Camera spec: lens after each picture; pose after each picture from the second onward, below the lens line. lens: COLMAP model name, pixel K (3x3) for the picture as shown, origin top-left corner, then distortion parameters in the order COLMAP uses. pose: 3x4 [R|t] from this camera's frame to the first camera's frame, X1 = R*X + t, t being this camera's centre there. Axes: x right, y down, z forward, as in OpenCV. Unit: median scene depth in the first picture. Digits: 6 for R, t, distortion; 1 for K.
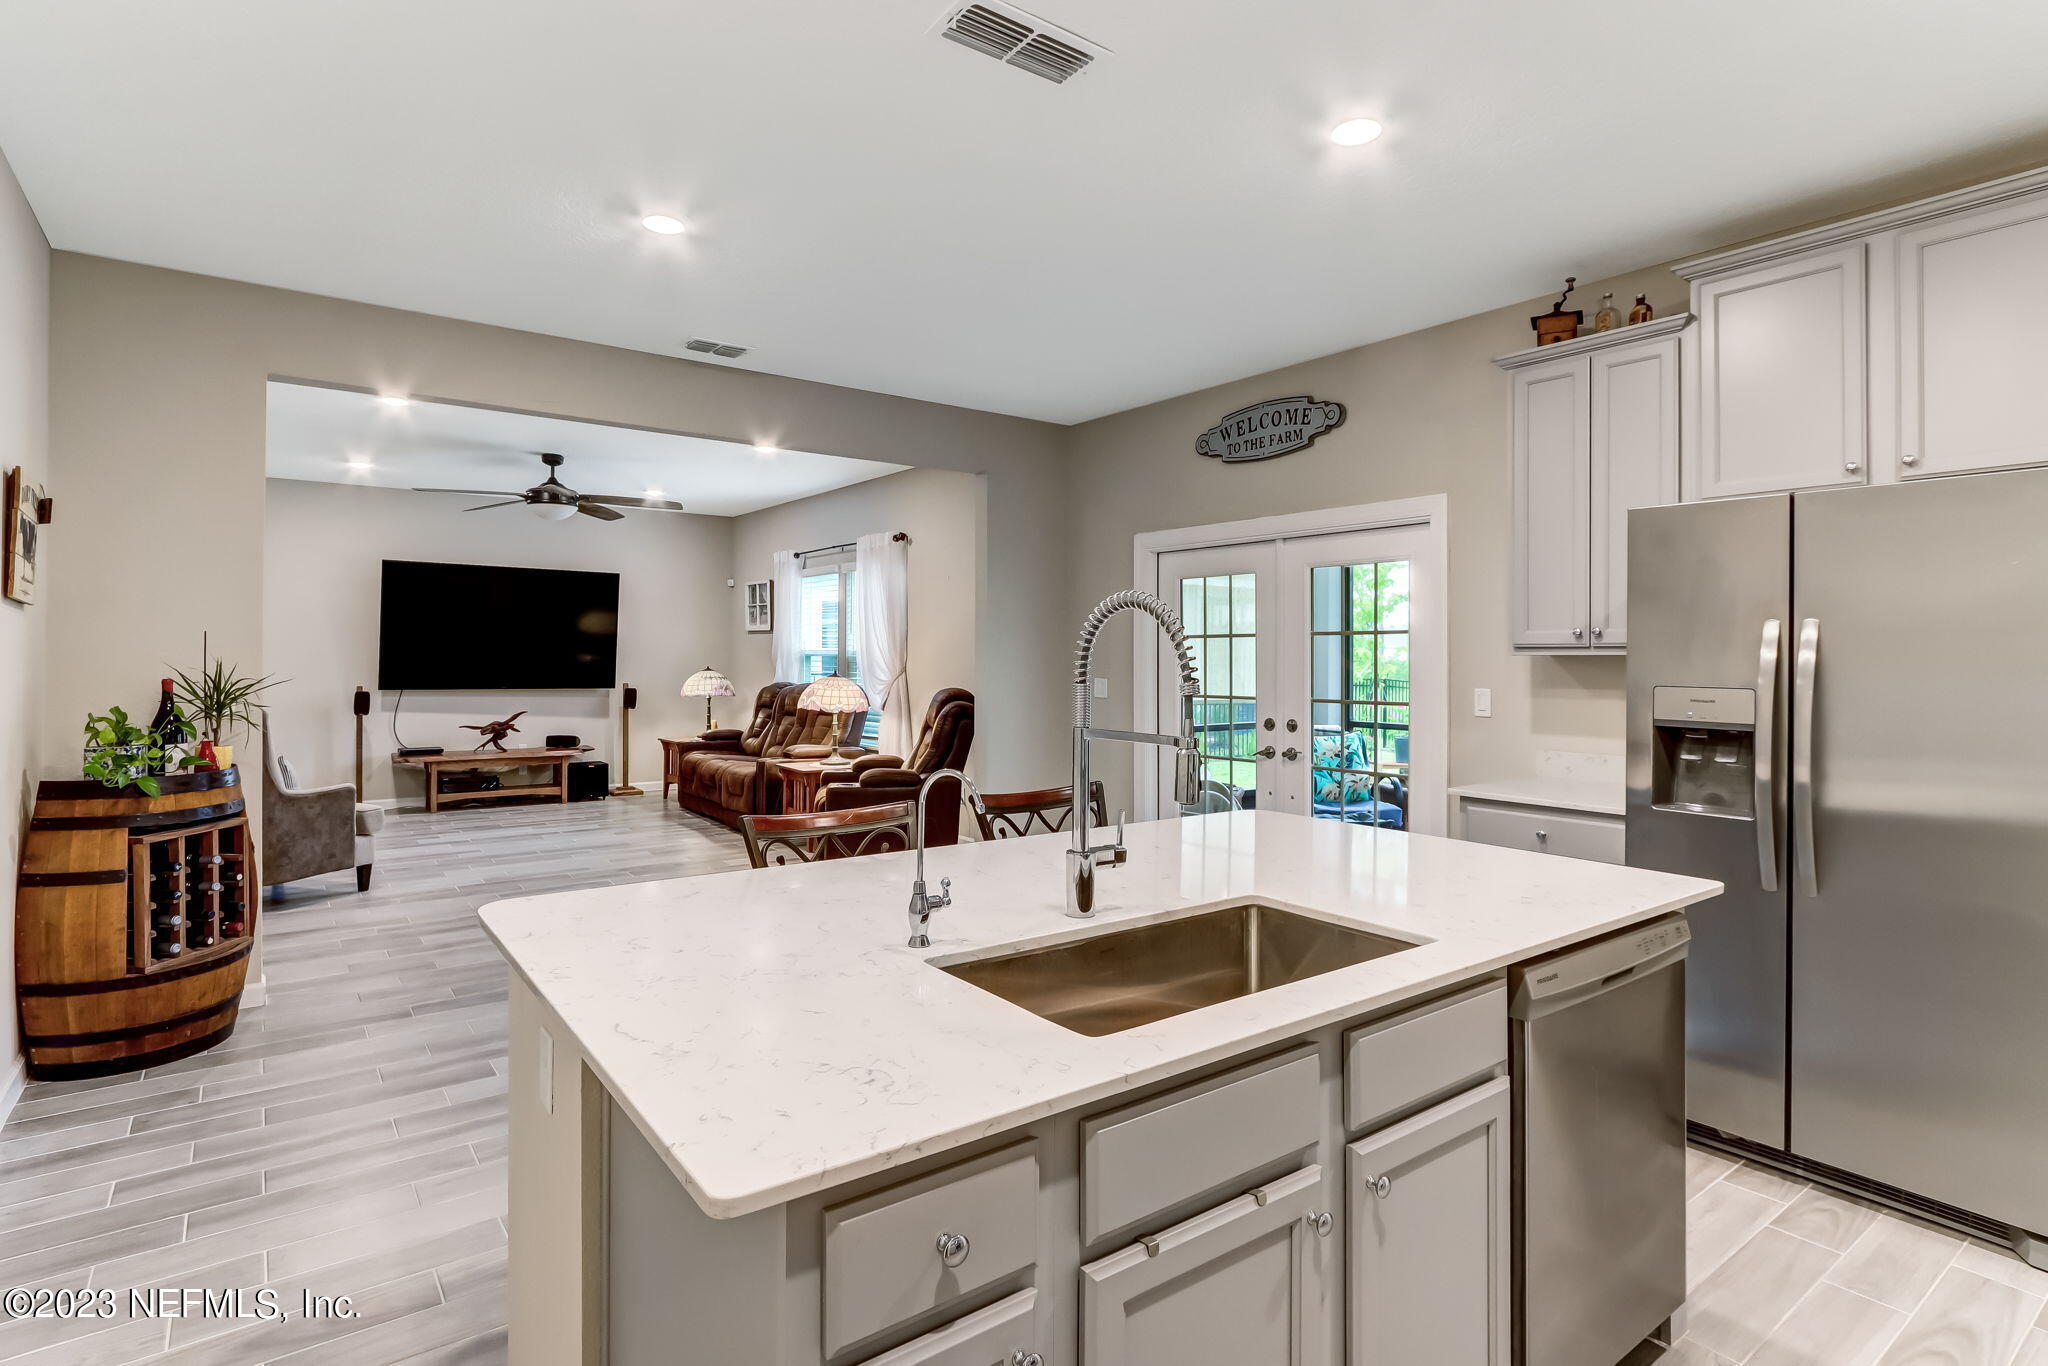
lens RADIAL K [[1030.9, 0, 1030.1], [0, 1030.9, 654.1], [0, 0, 1]] dist [0.000063, 0.000343]
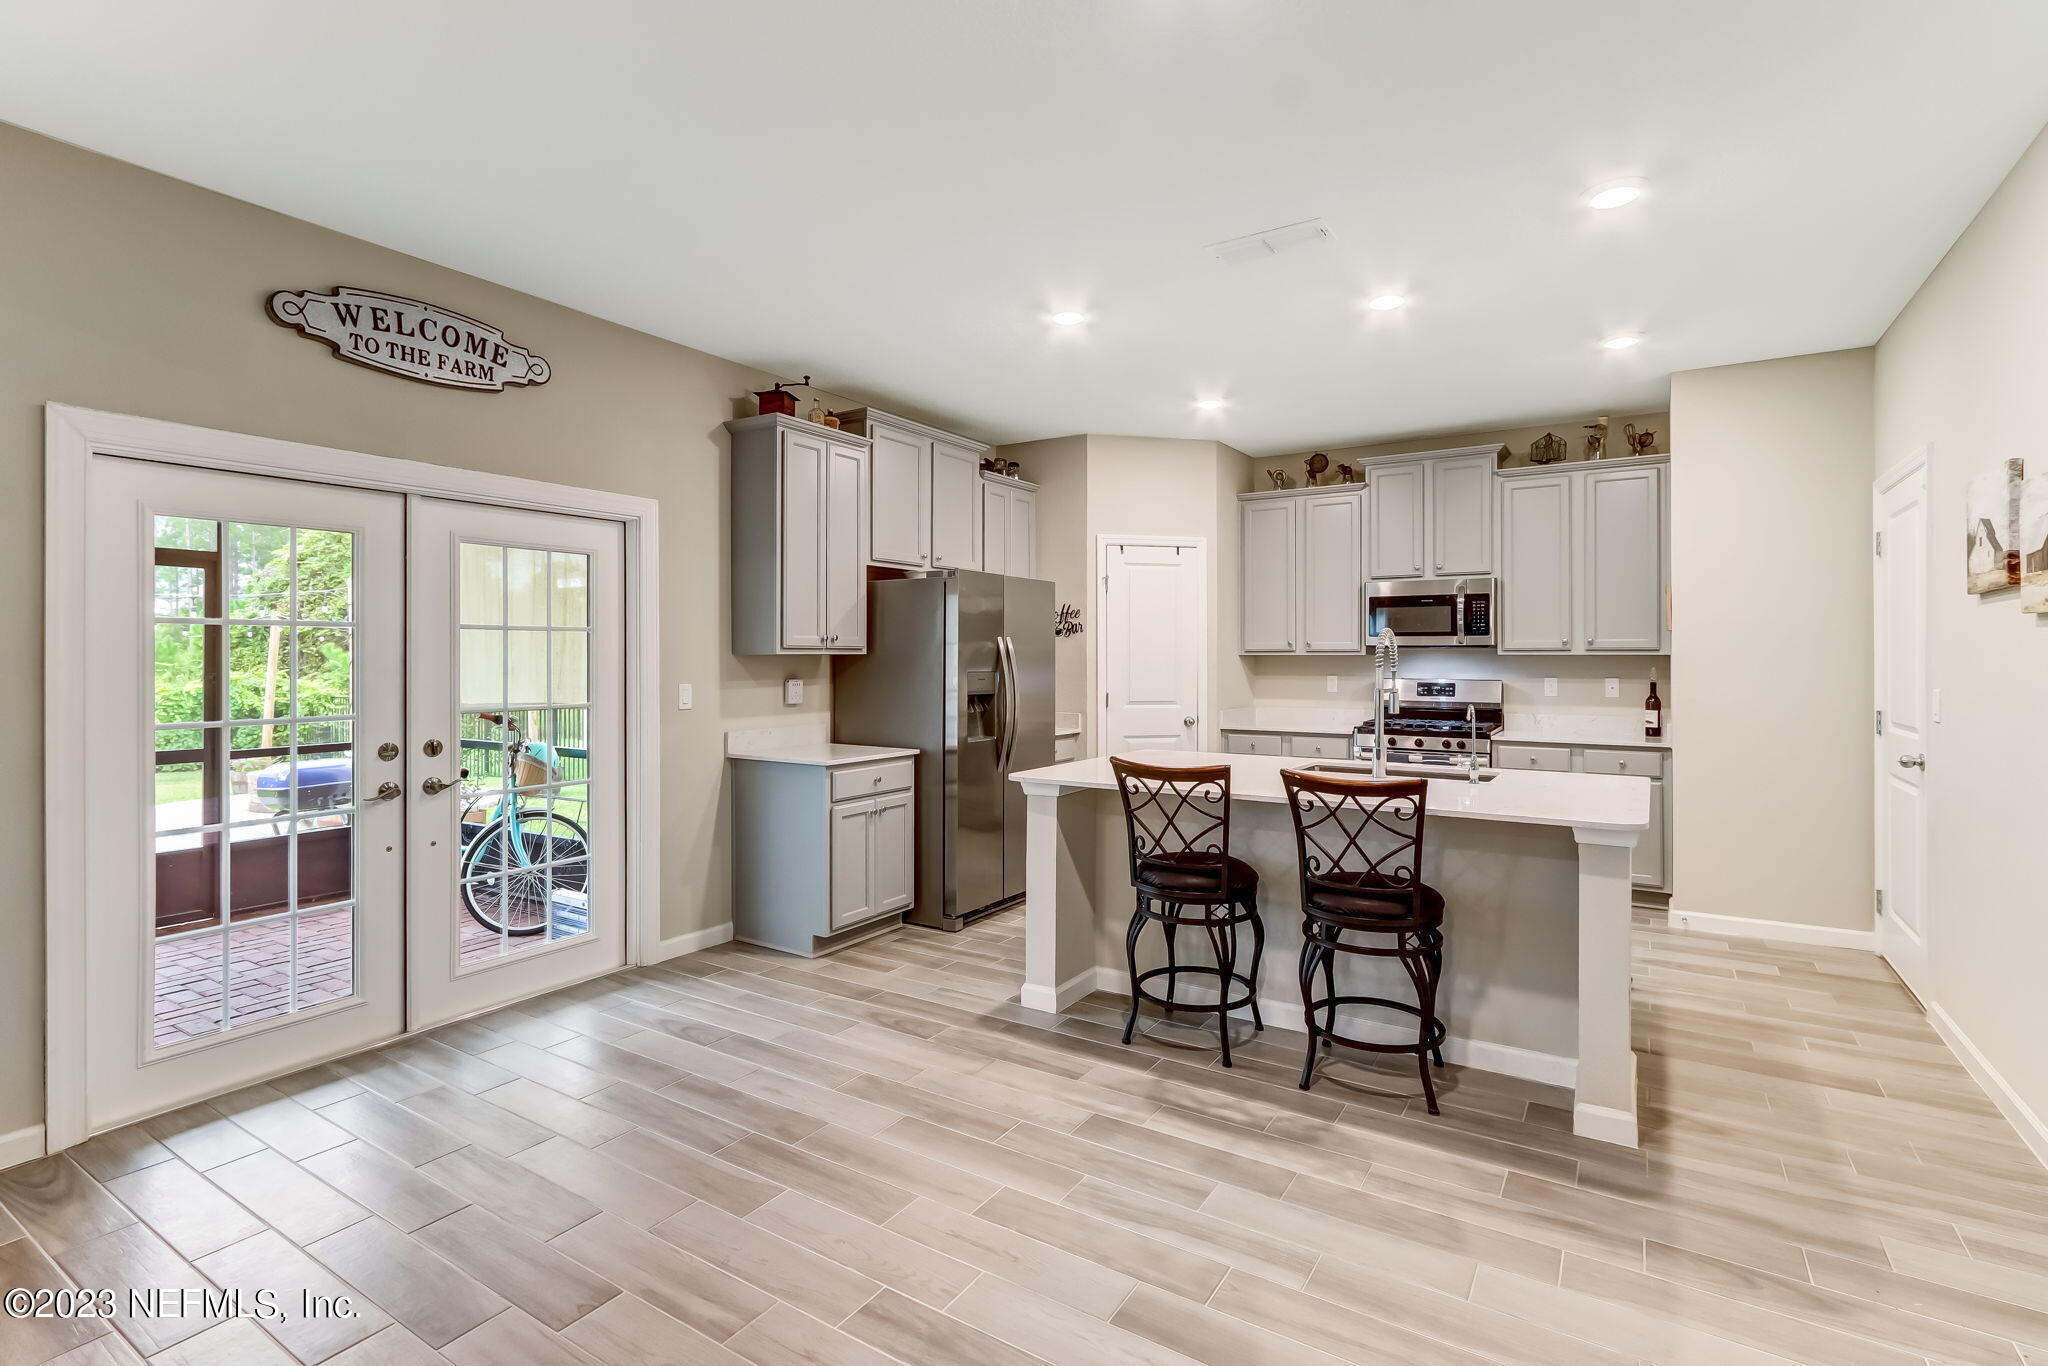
lens RADIAL K [[966.5, 0, 1034.0], [0, 966.5, 647.9], [0, 0, 1]] dist [0.001212, 0.000376]
pose [[-0.355416, 0.002807, 0.934704, -0.575432], [-0.003333, 0.999985, -0.004270, -0.002245], [-0.934702, -0.004633, -0.355402, 0.873910]]
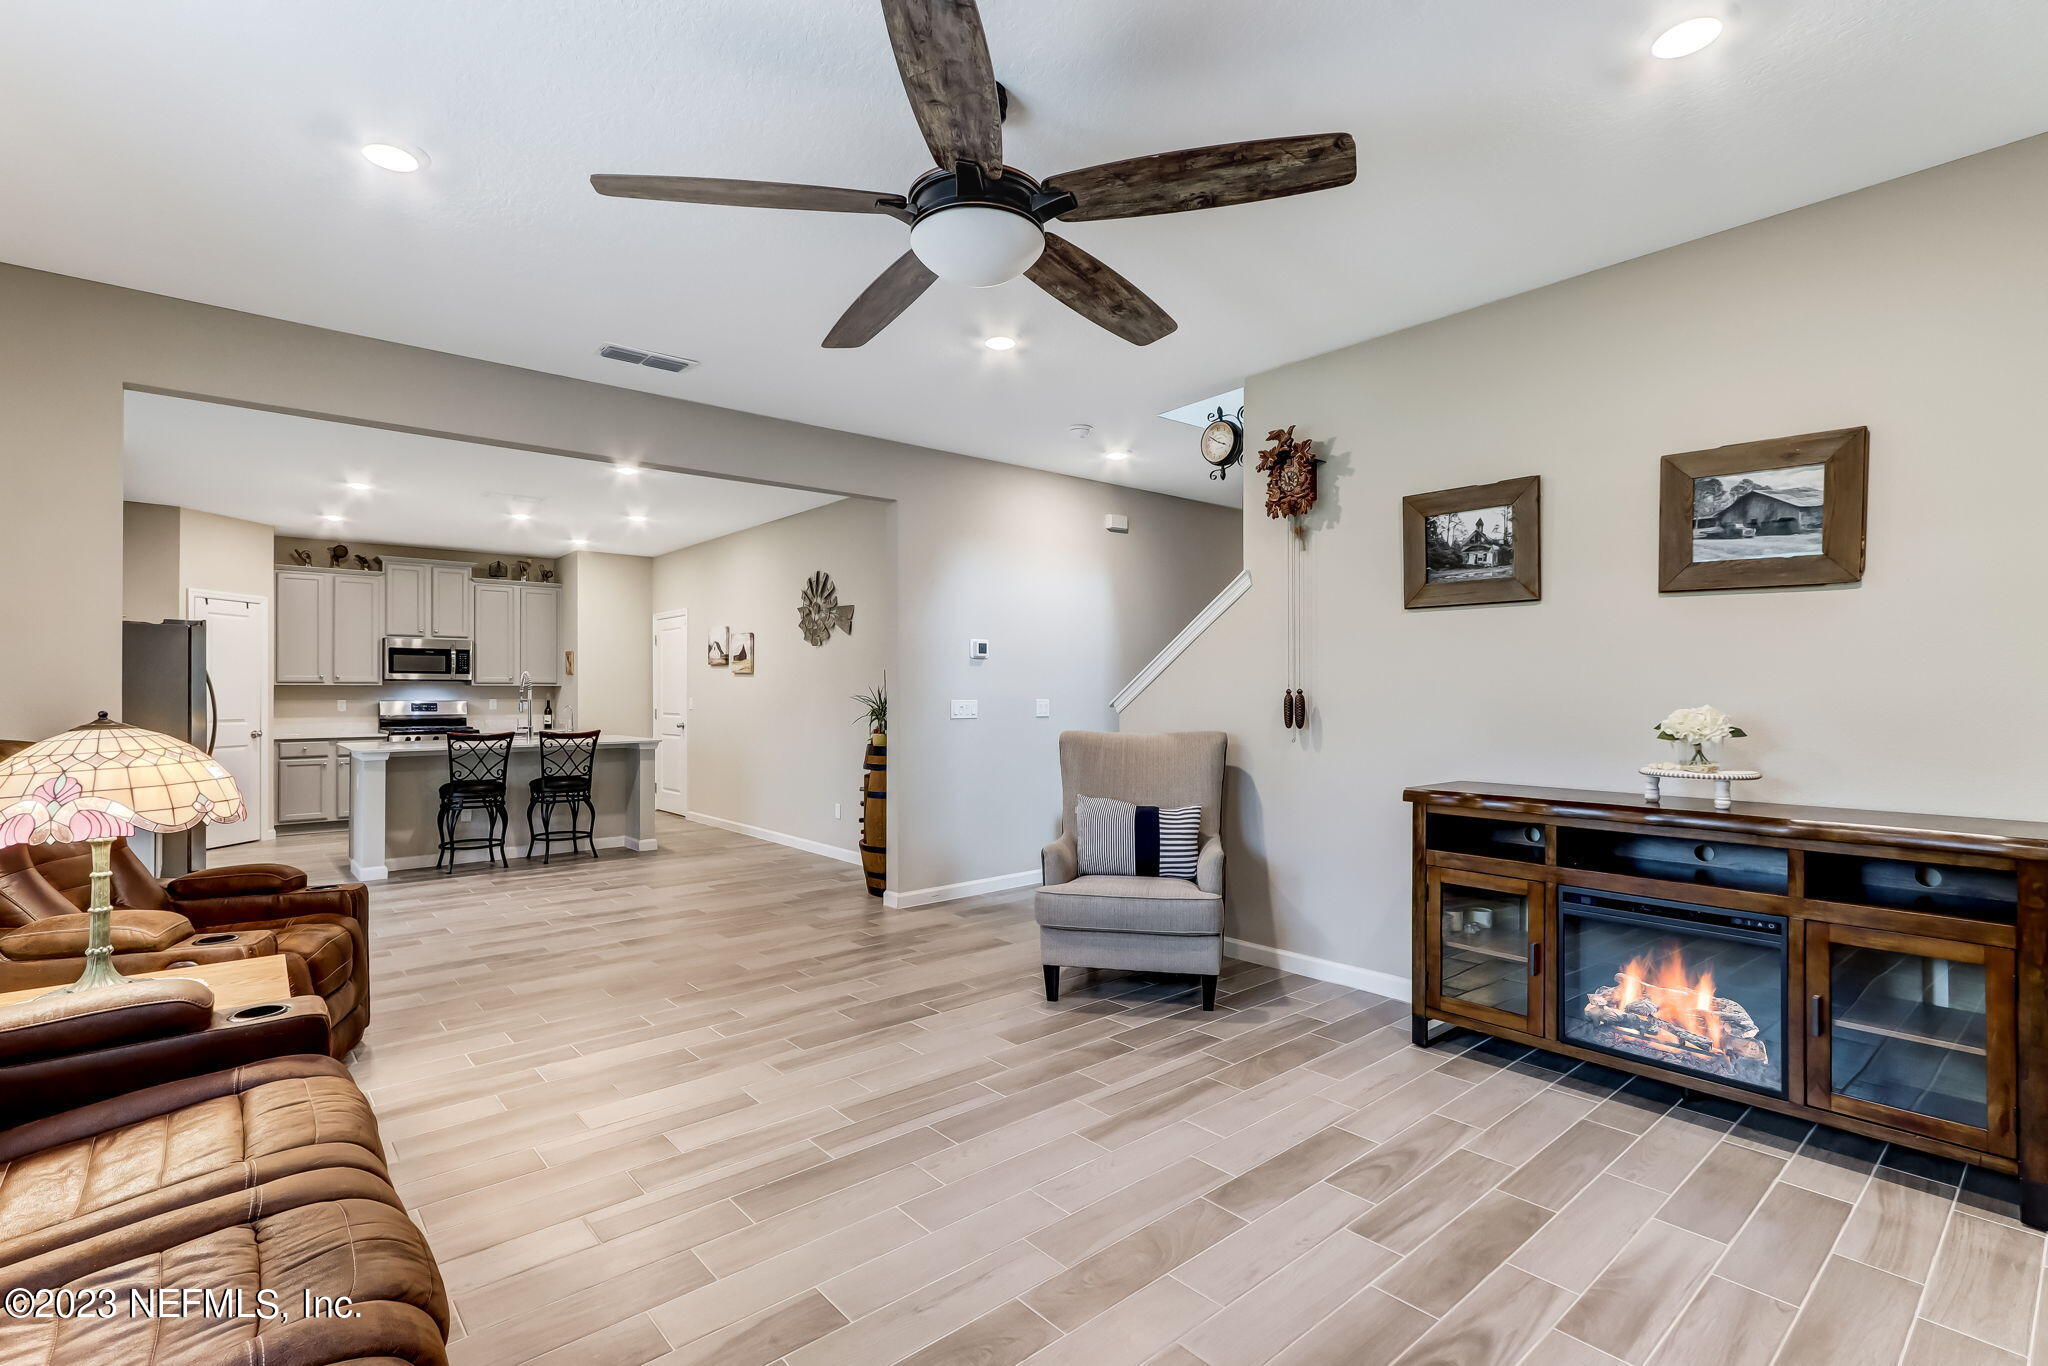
lens RADIAL K [[955.7, 0, 1032.3], [0, 955.7, 684.0], [0, 0, 1]] dist [-0.002167, -0.000046]
pose [[-0.996864, -0.004788, -0.078986, -0.685783], [-0.003965, 0.999936, -0.010573, 0.012565], [0.079031, -0.010227, -0.996820, 2.010309]]
